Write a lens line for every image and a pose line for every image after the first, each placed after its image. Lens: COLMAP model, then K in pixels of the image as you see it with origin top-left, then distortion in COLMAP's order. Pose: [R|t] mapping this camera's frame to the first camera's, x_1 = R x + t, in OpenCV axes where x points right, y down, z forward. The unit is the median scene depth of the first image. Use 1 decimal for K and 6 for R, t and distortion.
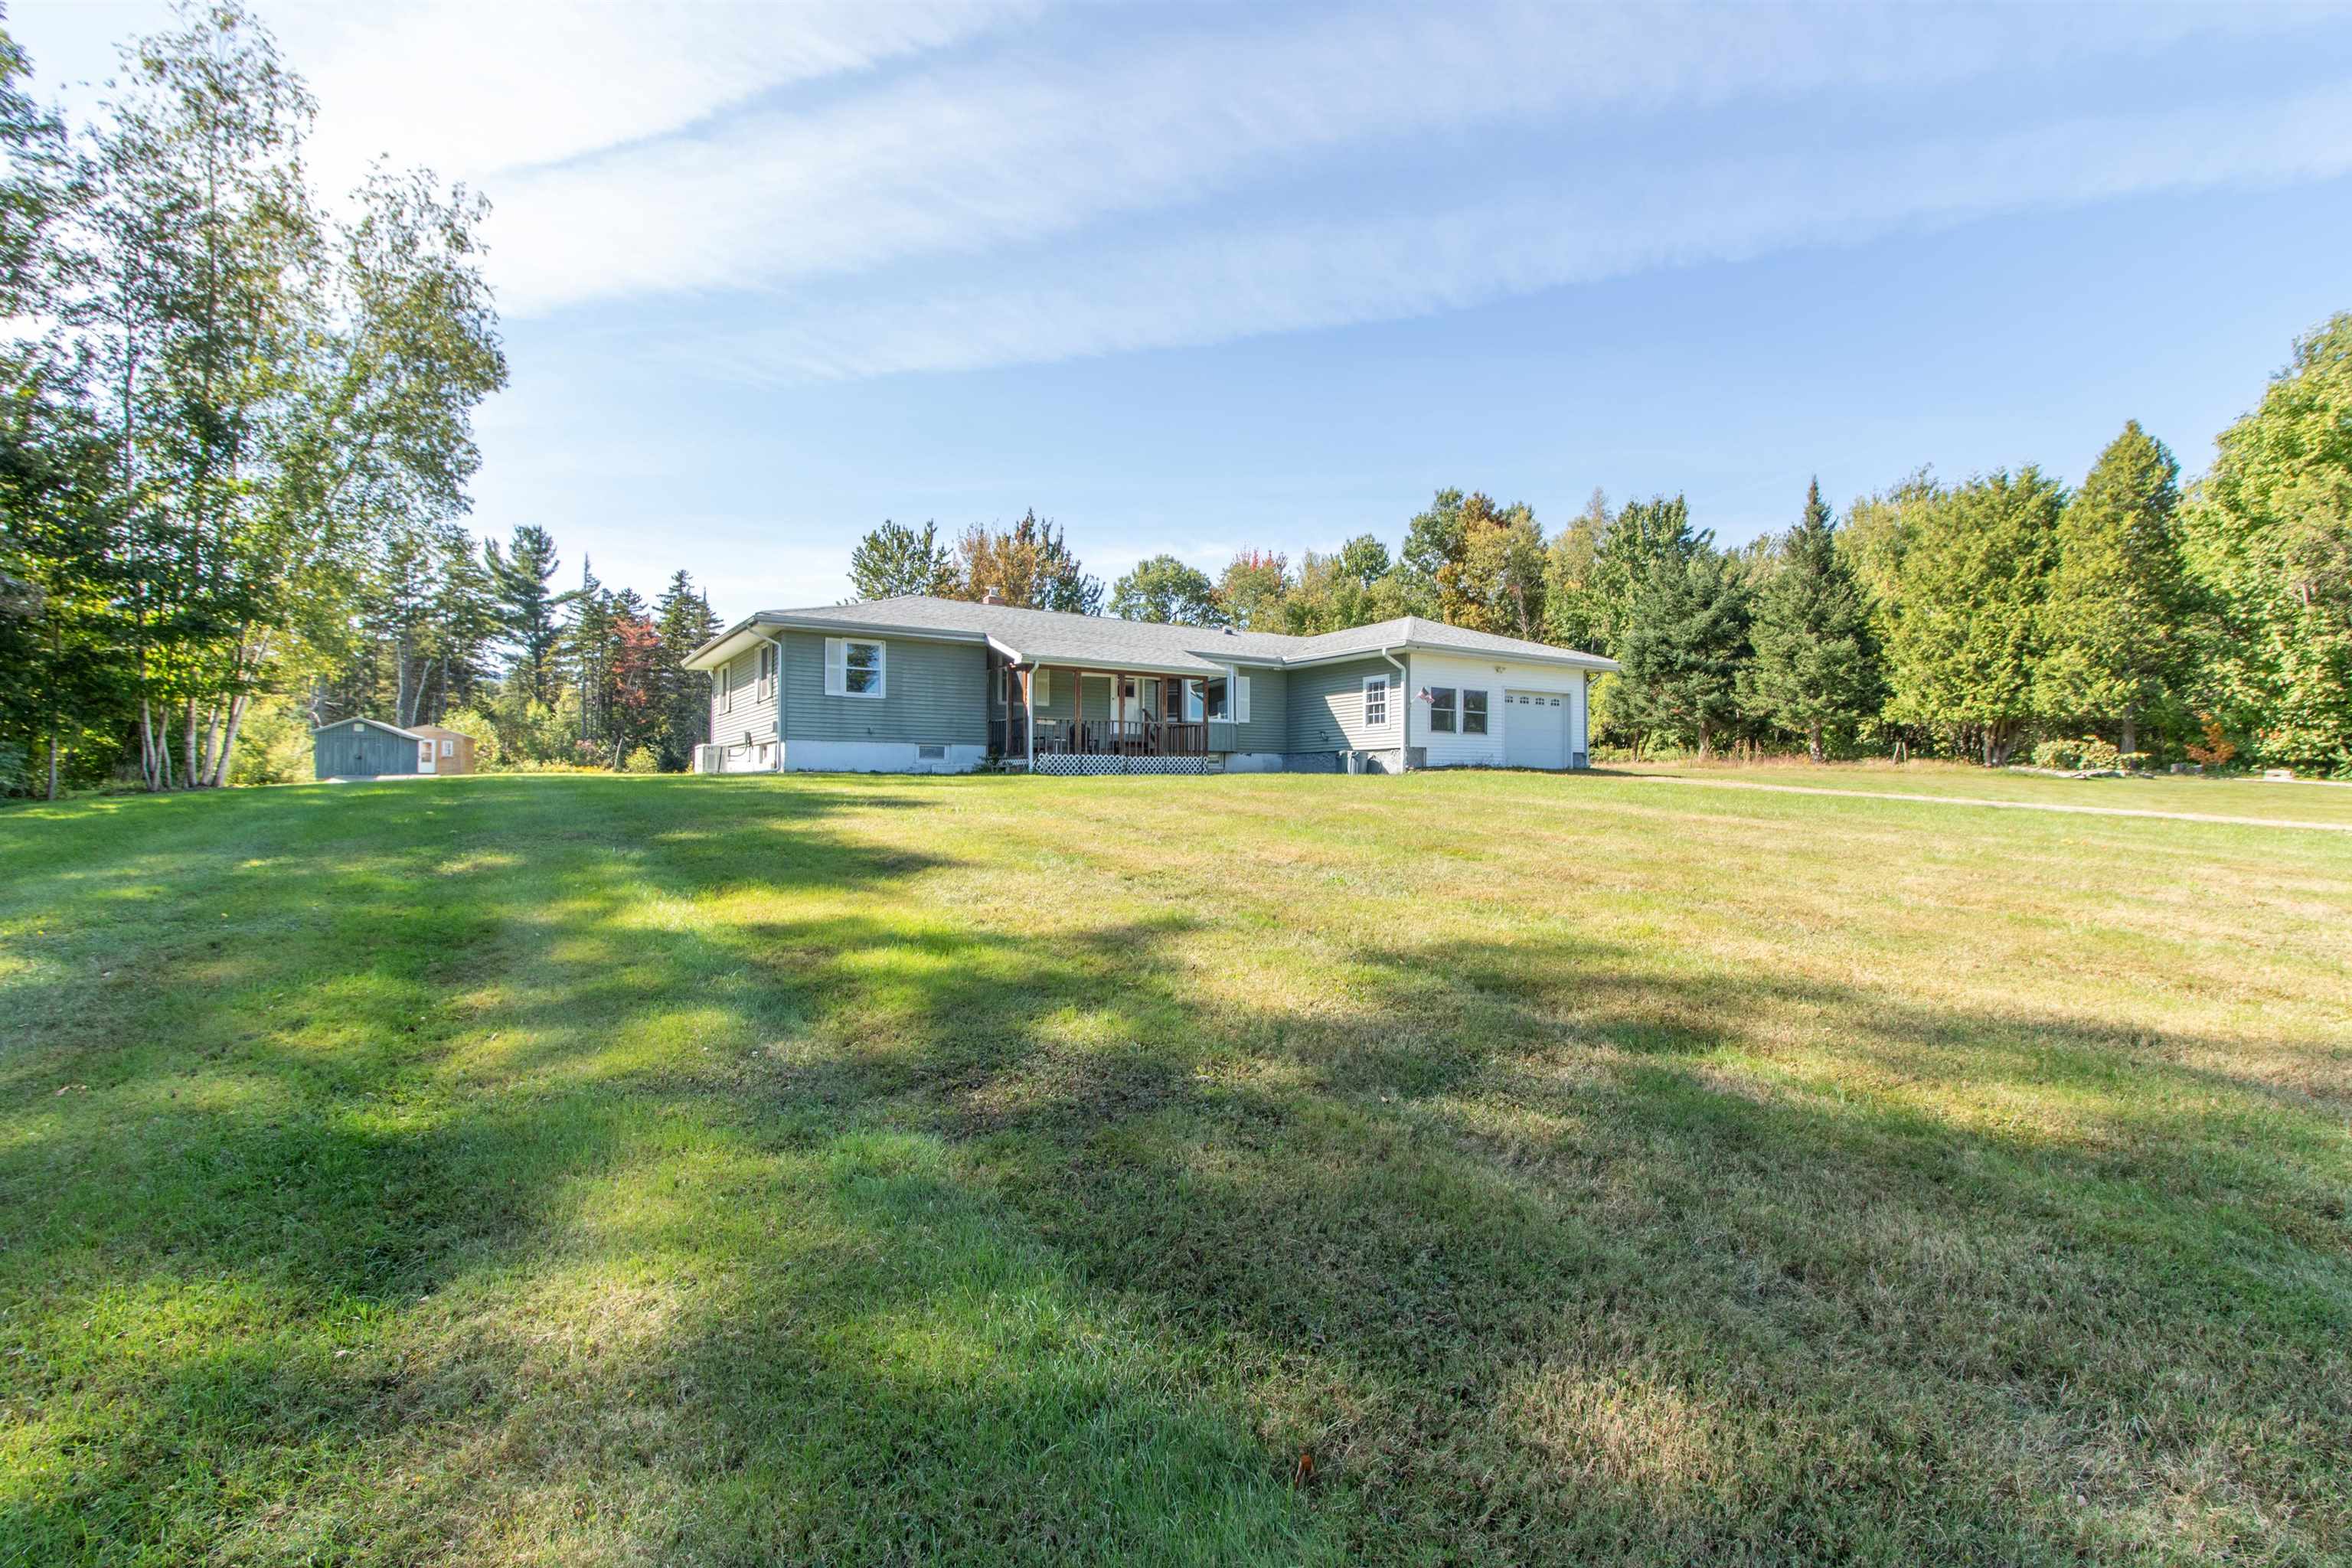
lens RADIAL K [[1057.9, 0, 1182.4], [0, 1057.9, 780.7], [0, 0, 1]] dist [0.000751, -0.000041]
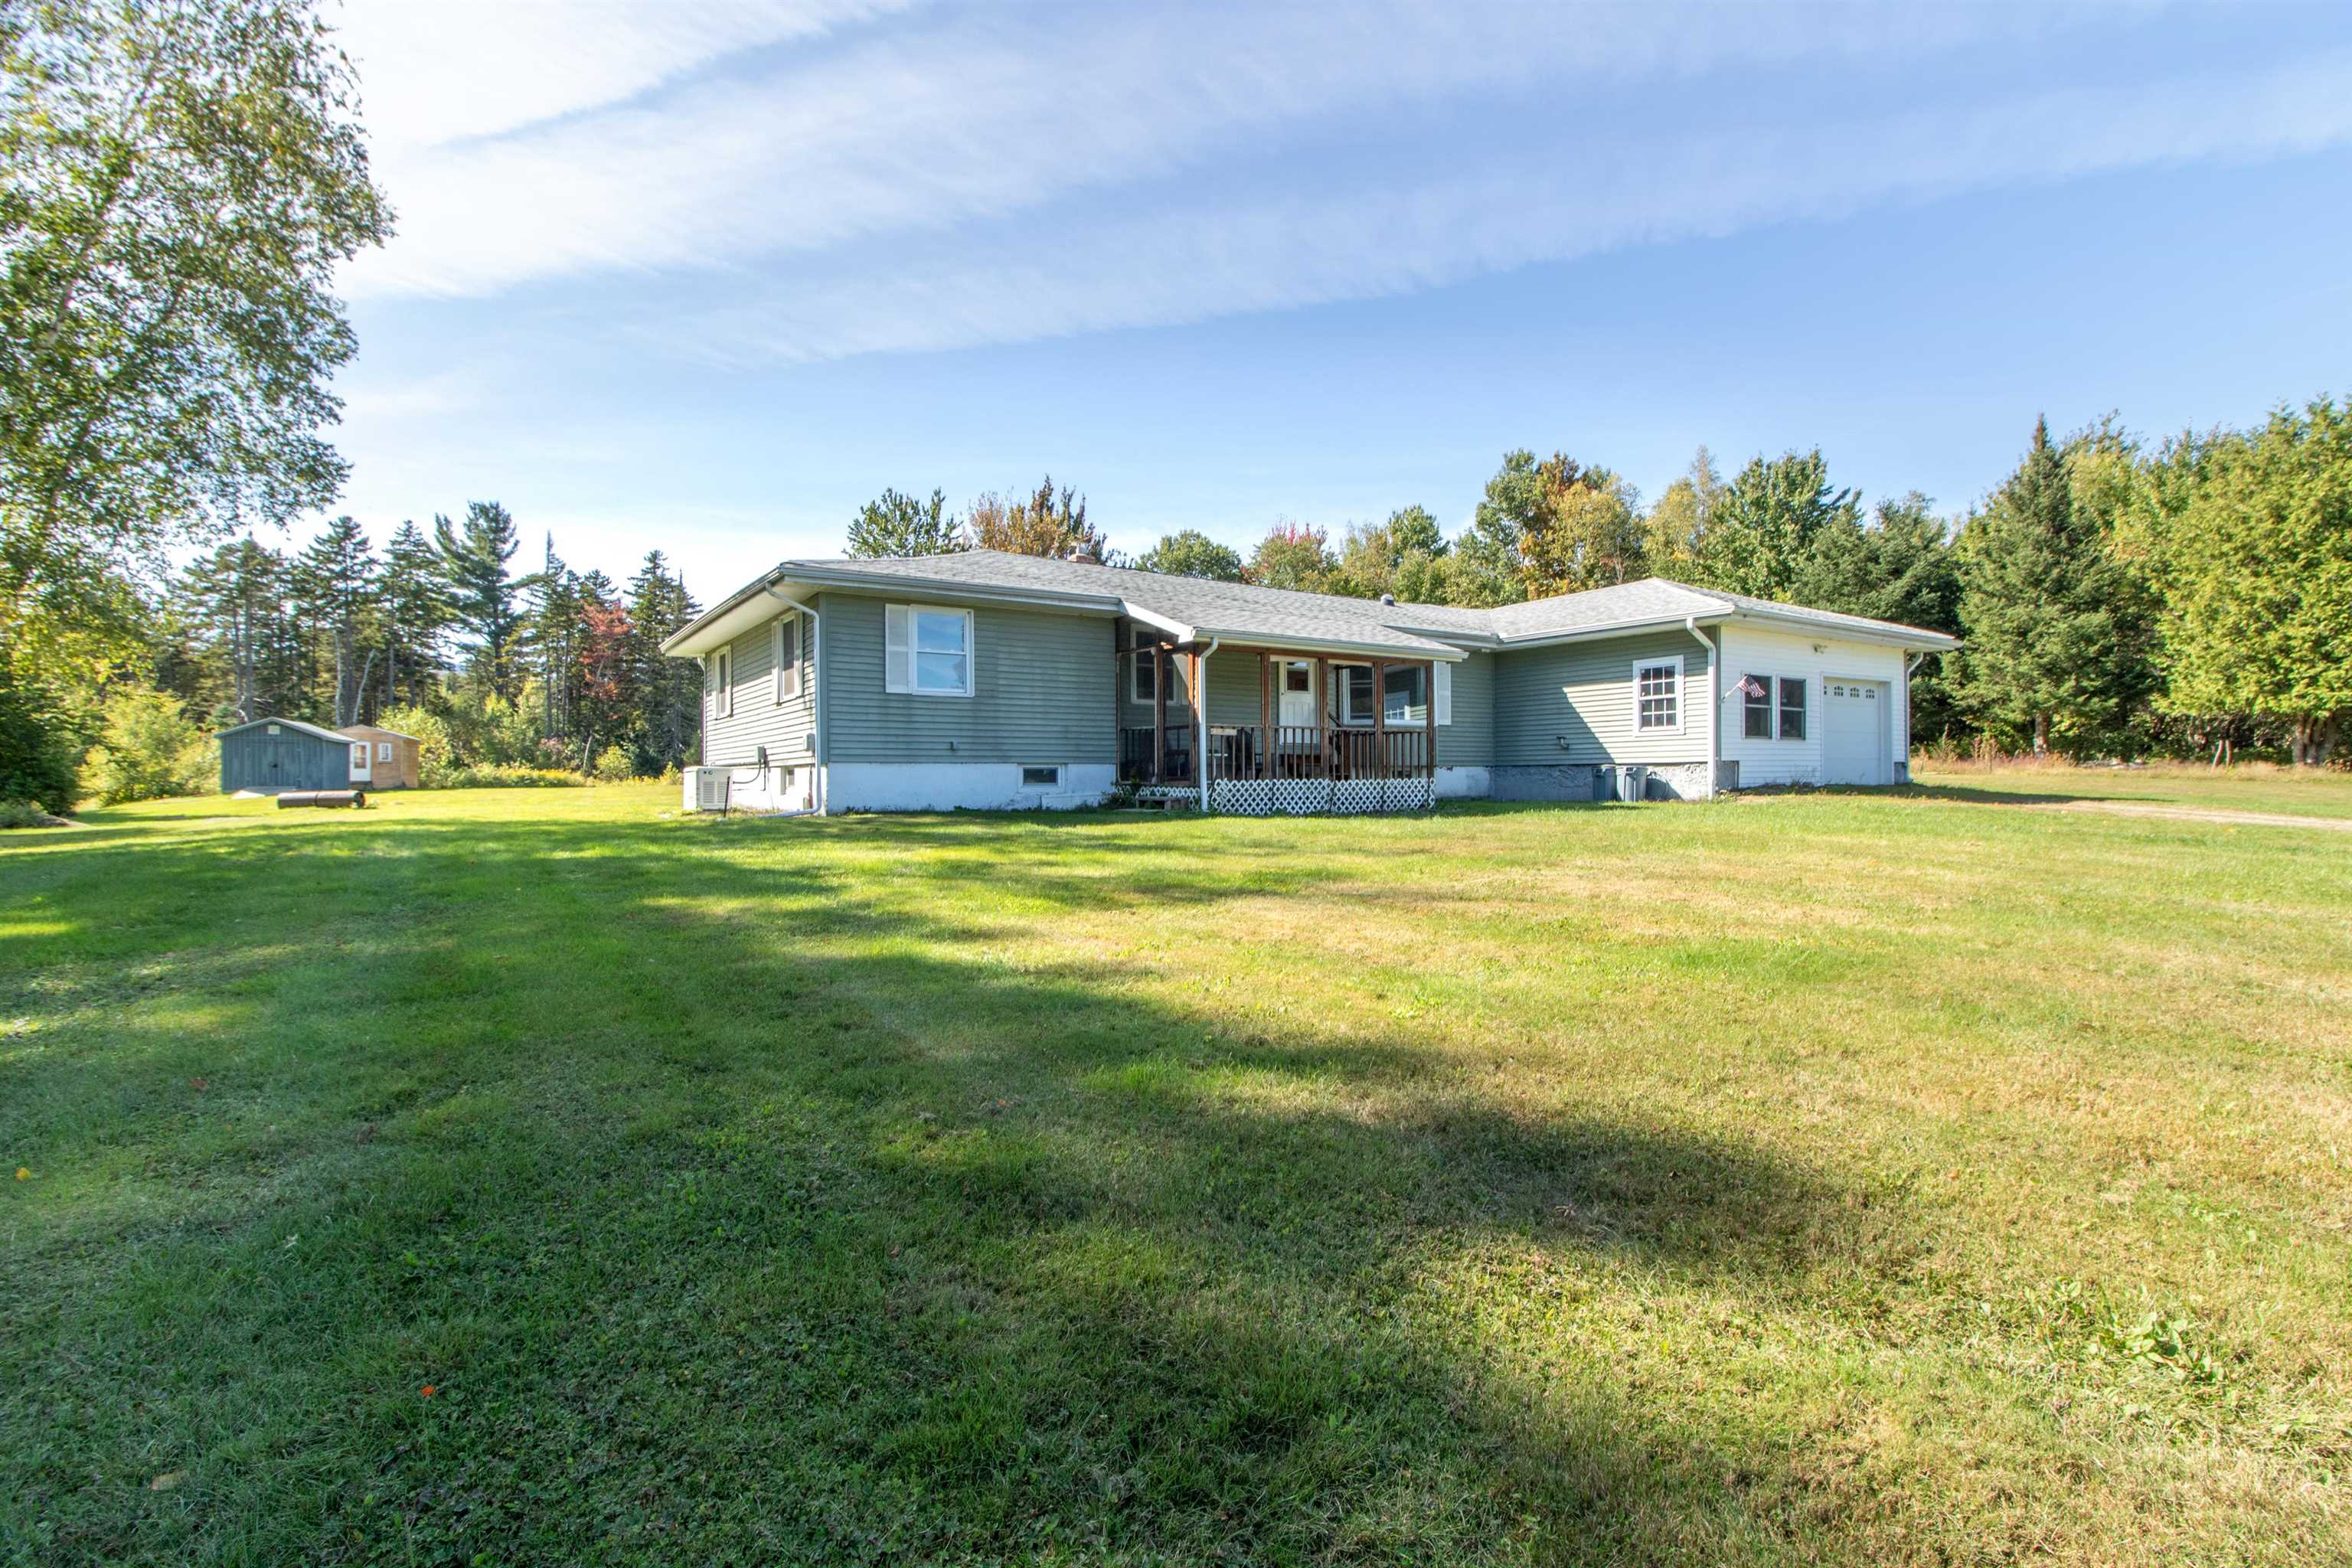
lens RADIAL K [[1069.2, 0, 1187.9], [0, 1069.2, 787.4], [0, 0, 1]] dist [-0.000172, 0.000027]
pose [[0.999799, -0.008392, 0.018197, -0.045188], [0.008088, 0.999827, 0.016754, -0.008831], [-0.018335, -0.016603, 0.999694, 0.093001]]
